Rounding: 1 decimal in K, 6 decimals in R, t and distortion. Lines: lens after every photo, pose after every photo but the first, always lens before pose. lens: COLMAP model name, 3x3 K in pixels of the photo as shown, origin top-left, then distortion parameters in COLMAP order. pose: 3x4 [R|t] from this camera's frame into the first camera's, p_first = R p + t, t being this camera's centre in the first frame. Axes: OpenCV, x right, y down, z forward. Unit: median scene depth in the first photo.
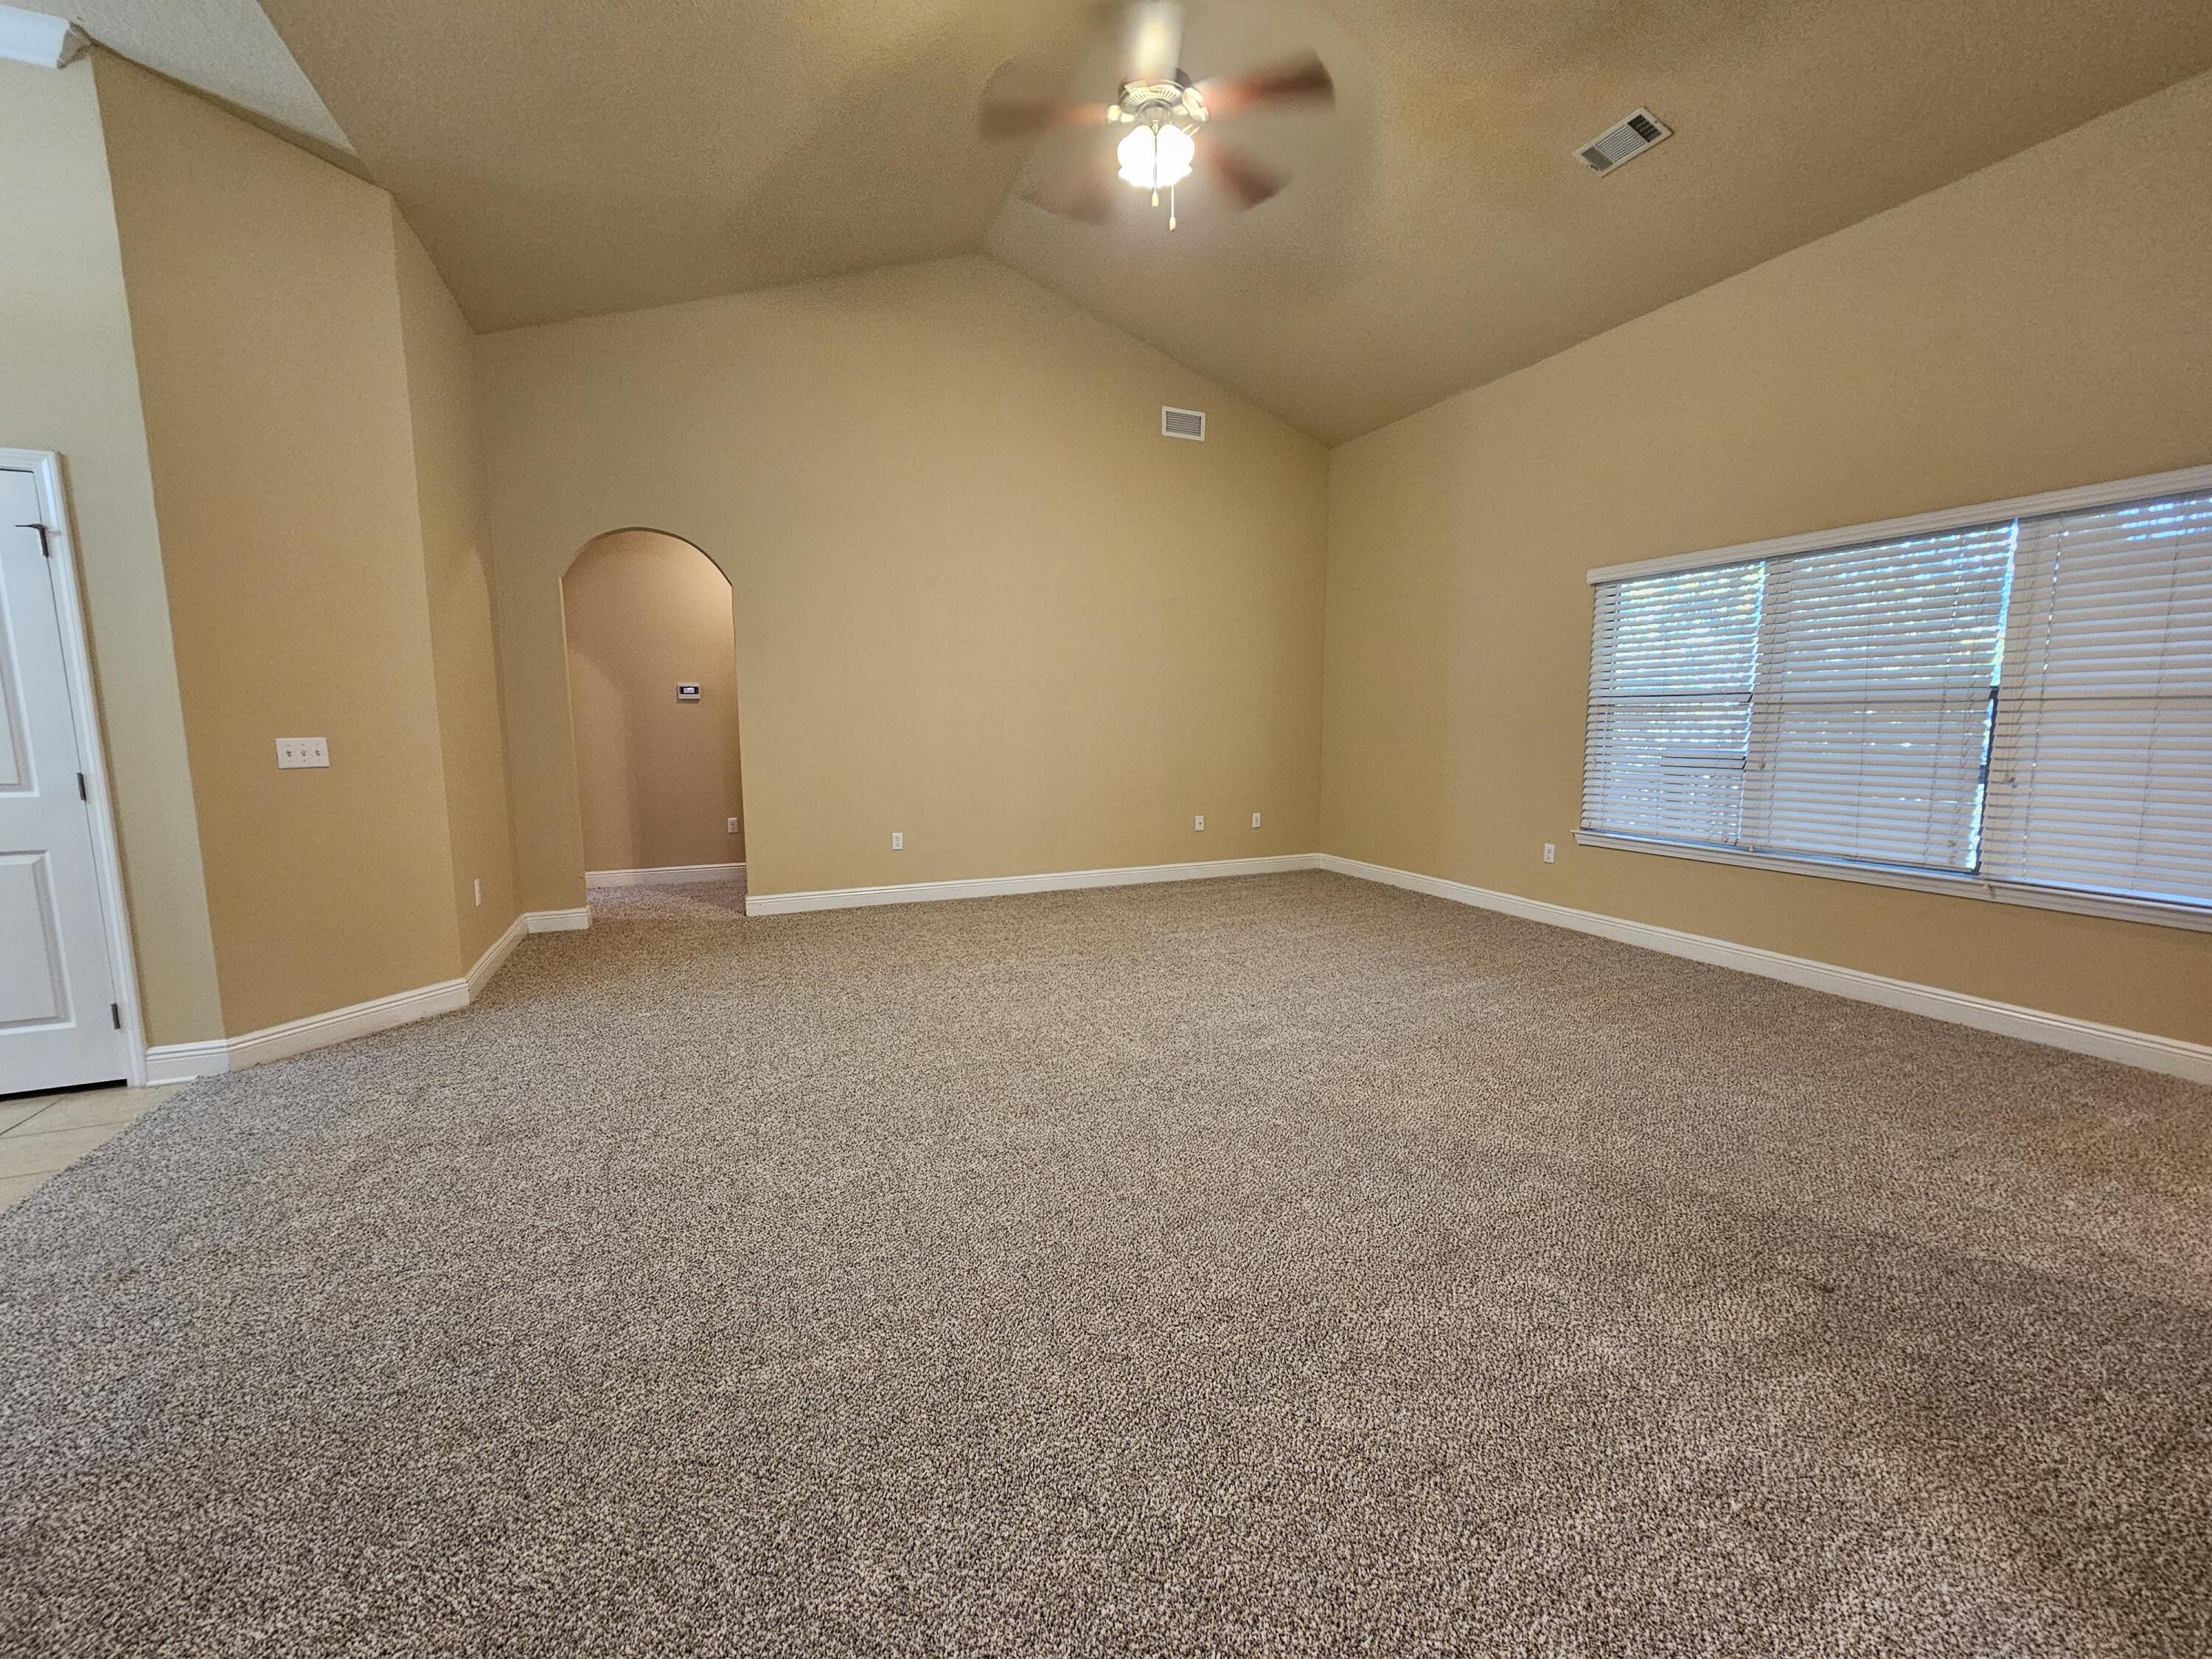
lens RADIAL K [[911.7, 0, 1112.1], [0, 911.7, 834.7], [0, 0, 1]] dist [0.000233, -0.000527]
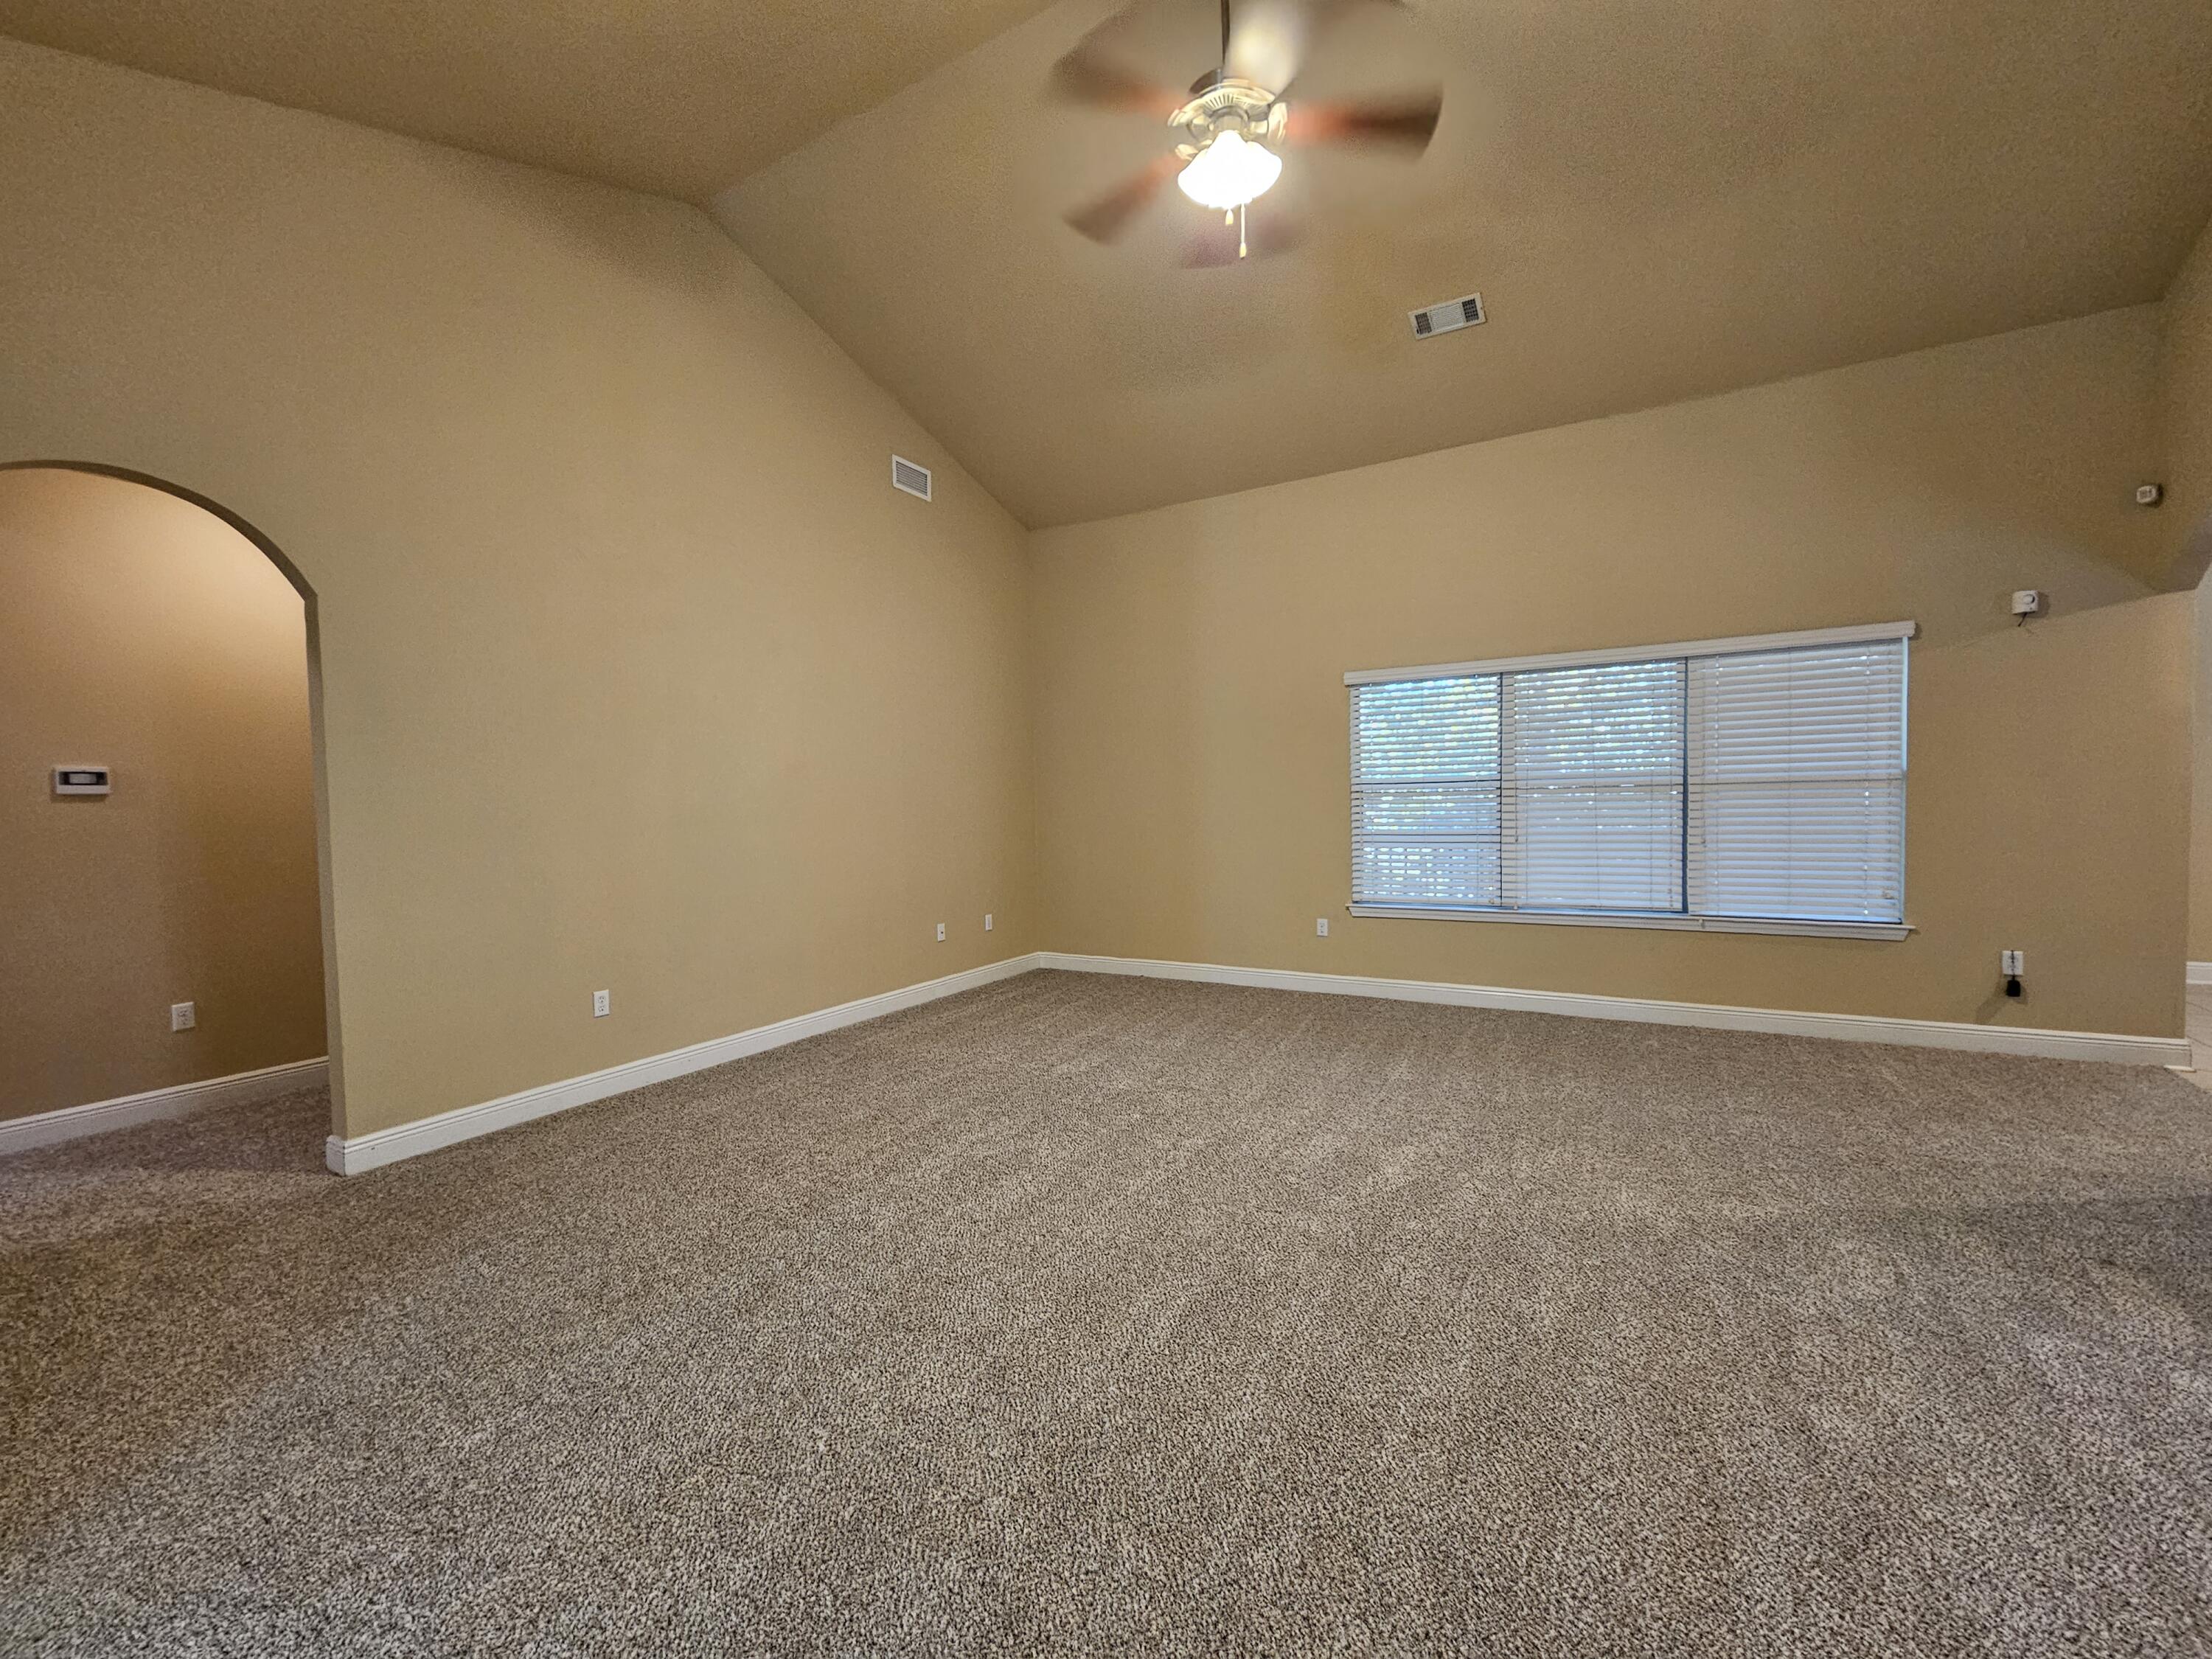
lens RADIAL K [[911.7, 0, 1107.3], [0, 911.7, 832.2], [0, 0, 1]] dist [0.000233, -0.000527]
pose [[0.809894, -0.033823, 0.585600, -0.445667], [0.093373, 0.993040, -0.071779, -0.048066], [-0.579097, 0.112813, 0.807416, 0.332708]]
